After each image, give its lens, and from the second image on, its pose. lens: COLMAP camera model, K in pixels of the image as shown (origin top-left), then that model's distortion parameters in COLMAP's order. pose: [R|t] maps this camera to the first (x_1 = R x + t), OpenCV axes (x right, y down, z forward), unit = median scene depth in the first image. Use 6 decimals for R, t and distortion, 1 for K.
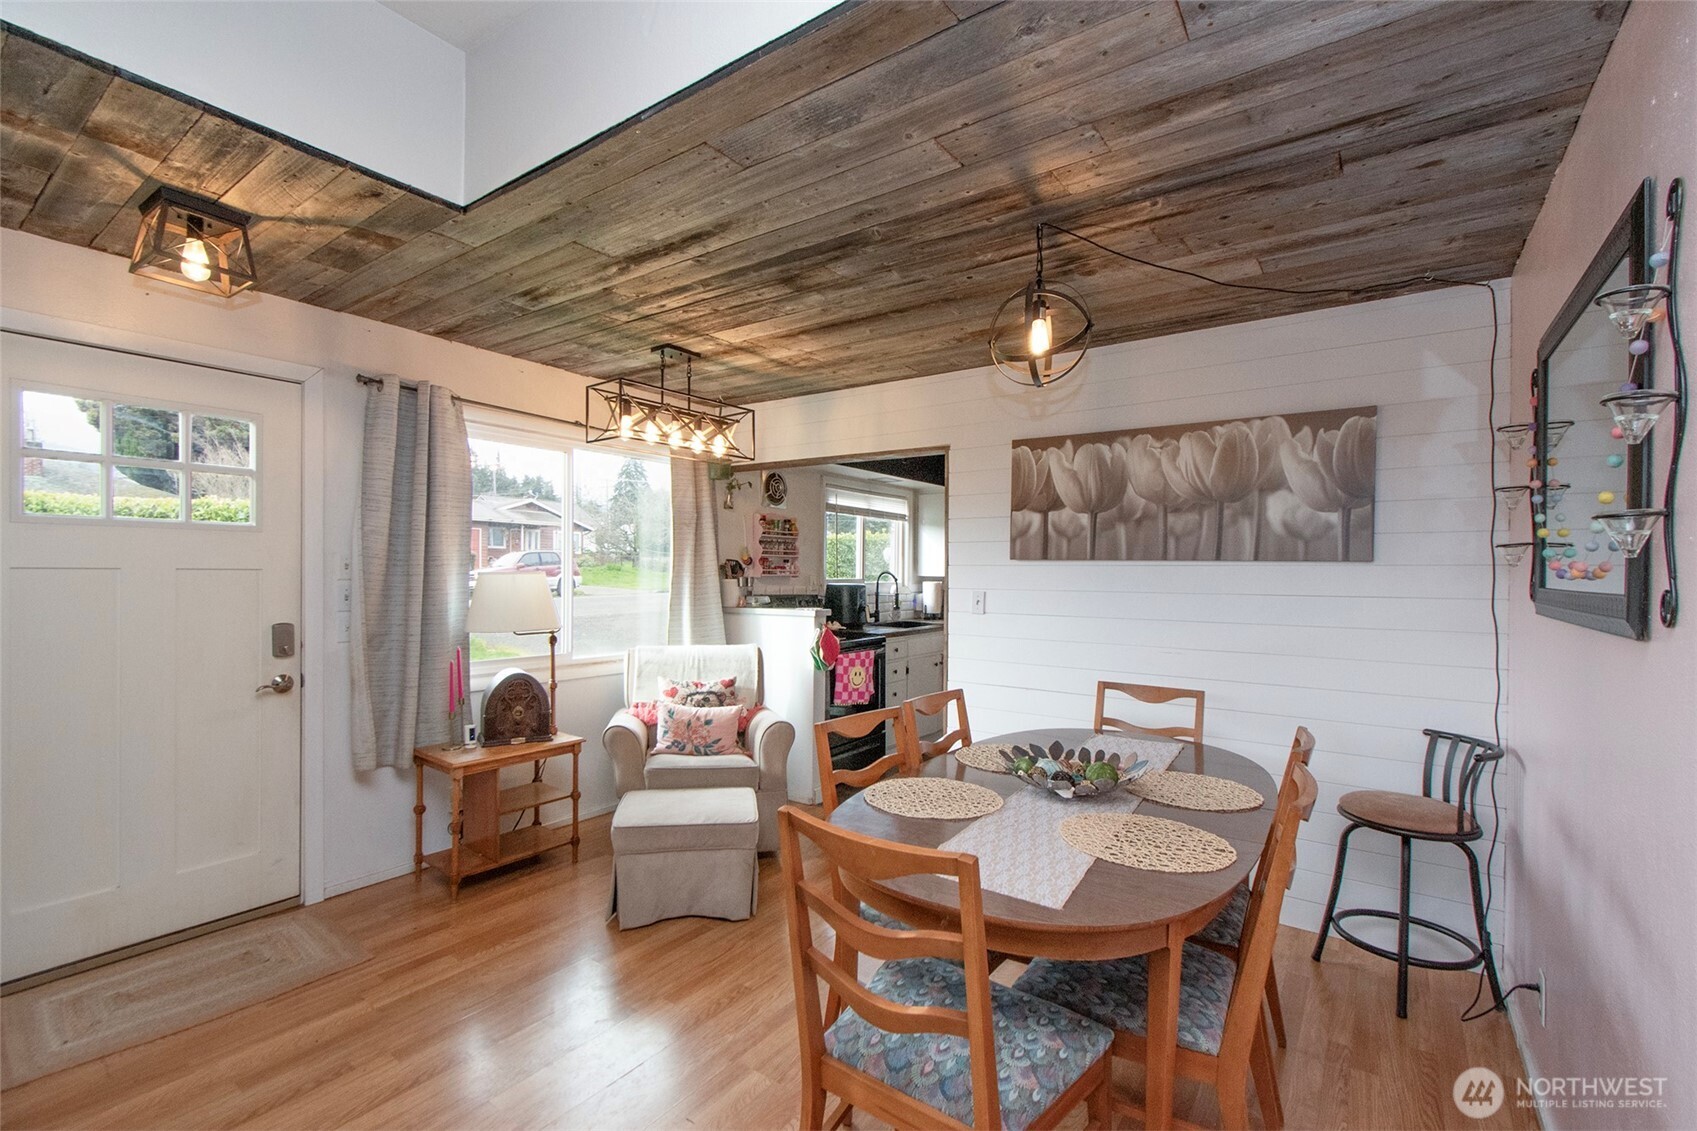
lens RADIAL K [[742.1, 0, 844.1], [0, 742.1, 577.3], [0, 0, 1]] dist [-0.000466, -0.000130]
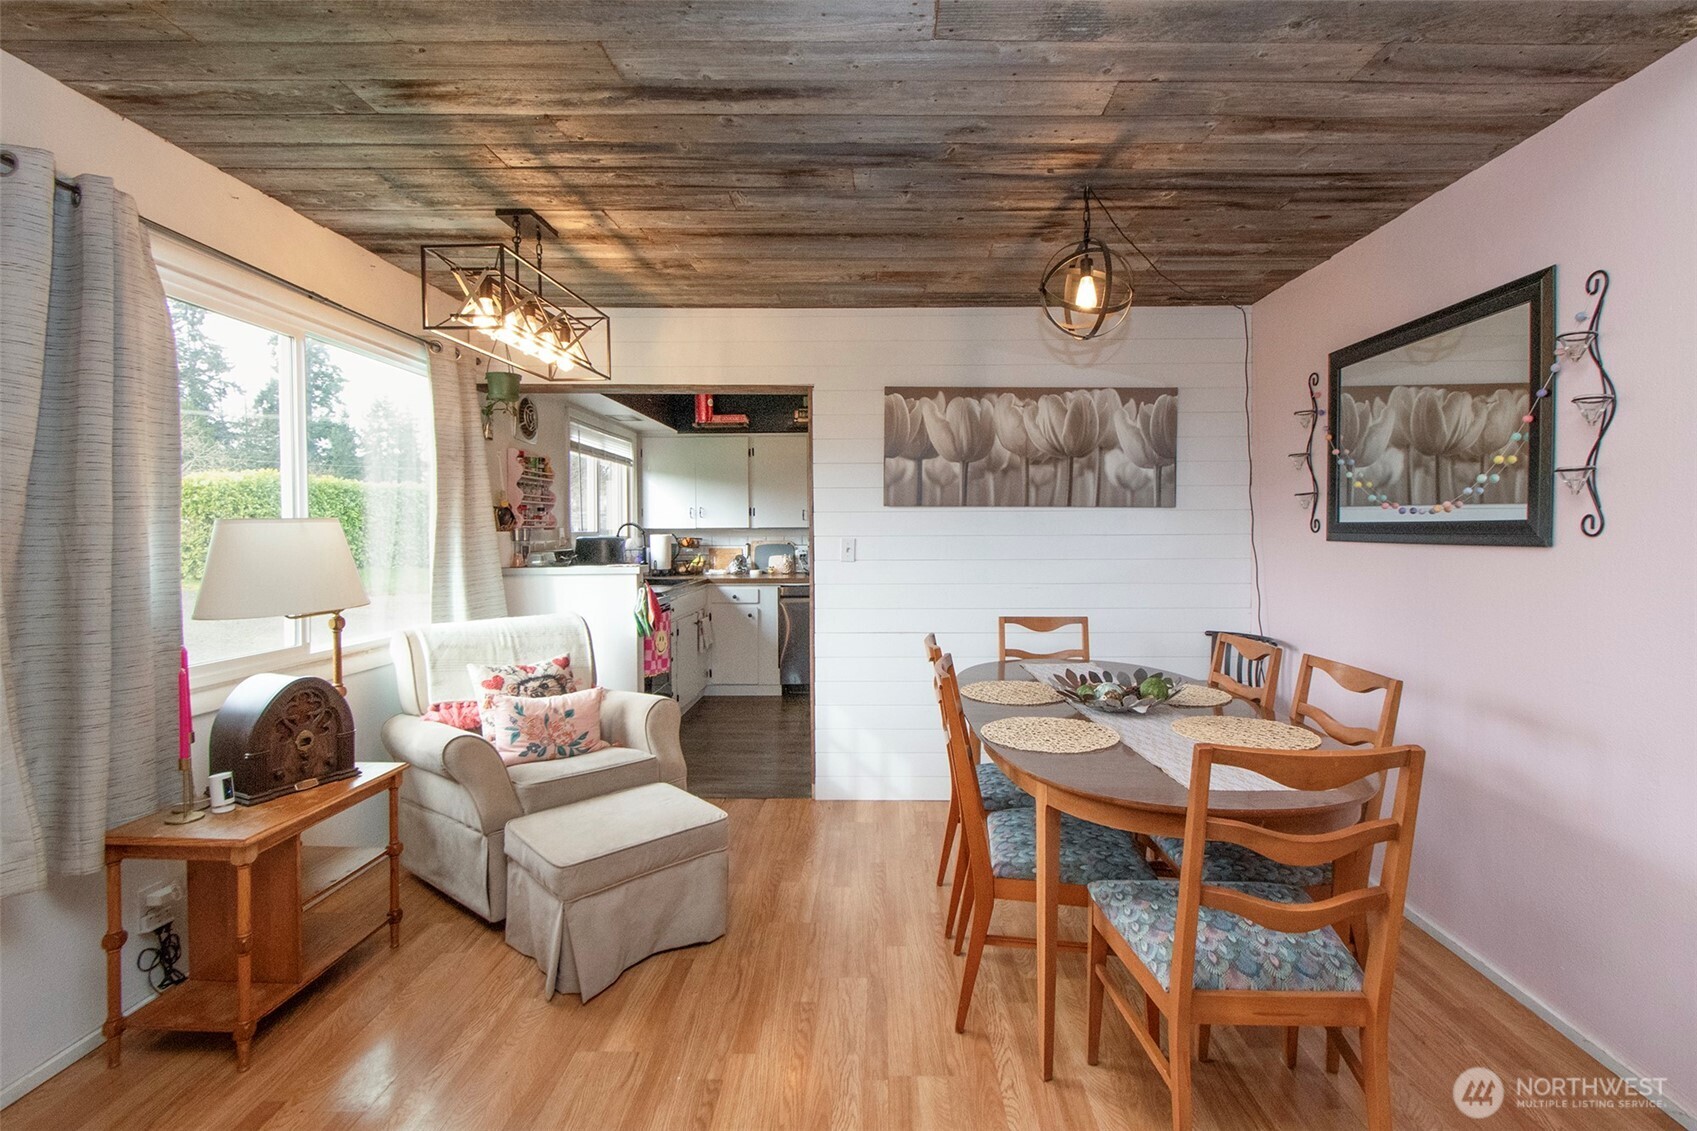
lens RADIAL K [[762.4, 0, 868.4], [0, 762.4, 545.7], [0, 0, 1]] dist [0.001764, 0.000005]
pose [[0.811161, -0.023277, 0.584359, -0.432603], [0.014687, 0.999703, 0.019433, 0.010279], [-0.584638, -0.007181, 0.811263, 0.192283]]
